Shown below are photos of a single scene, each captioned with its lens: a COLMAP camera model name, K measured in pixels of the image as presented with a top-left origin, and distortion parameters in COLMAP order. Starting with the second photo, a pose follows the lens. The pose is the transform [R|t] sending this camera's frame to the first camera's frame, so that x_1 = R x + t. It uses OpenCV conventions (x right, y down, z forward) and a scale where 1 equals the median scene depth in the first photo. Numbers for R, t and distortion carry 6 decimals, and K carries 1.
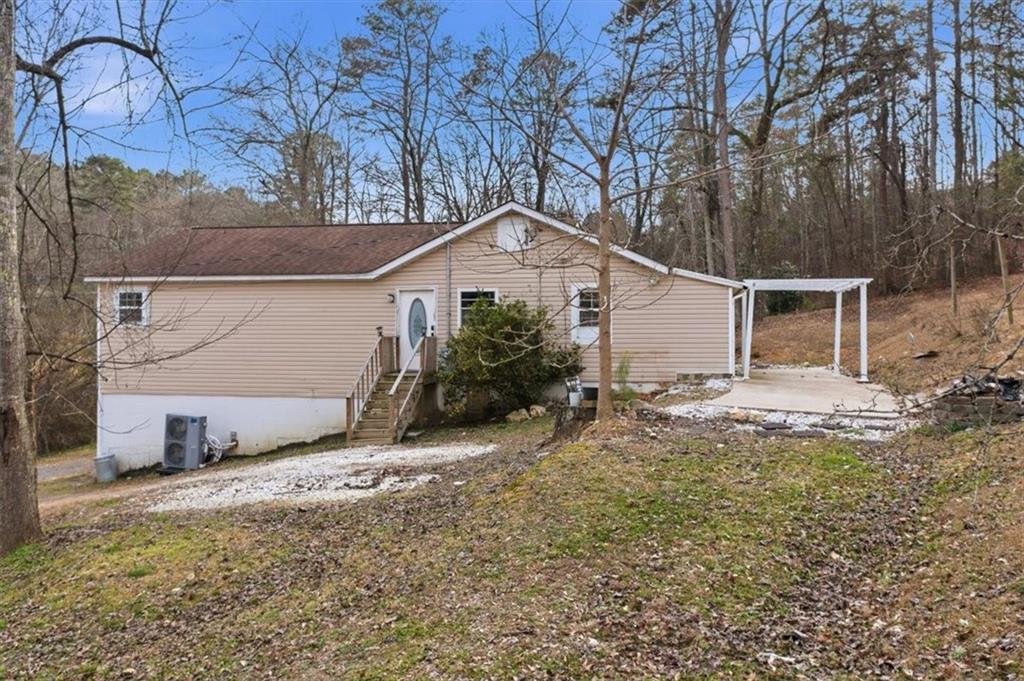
lens RADIAL K [[830.2, 0, 523.0], [0, 830.2, 344.6], [0, 0, 1]] dist [-0.006463, -0.001816]
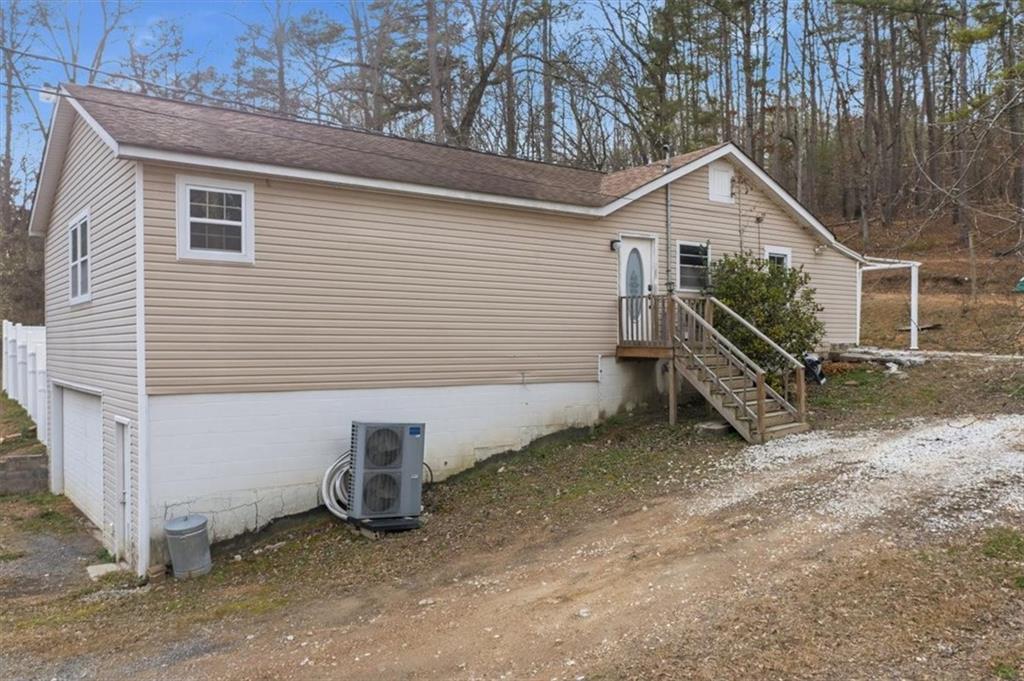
lens RADIAL K [[830.2, 0, 523.0], [0, 830.2, 344.6], [0, 0, 1]] dist [-0.006463, -0.001816]
pose [[0.685584, -0.004726, 0.727978, -0.755595], [-0.006078, 0.999907, 0.012216, 0.024364], [-0.727968, -0.012799, 0.685492, 0.547953]]
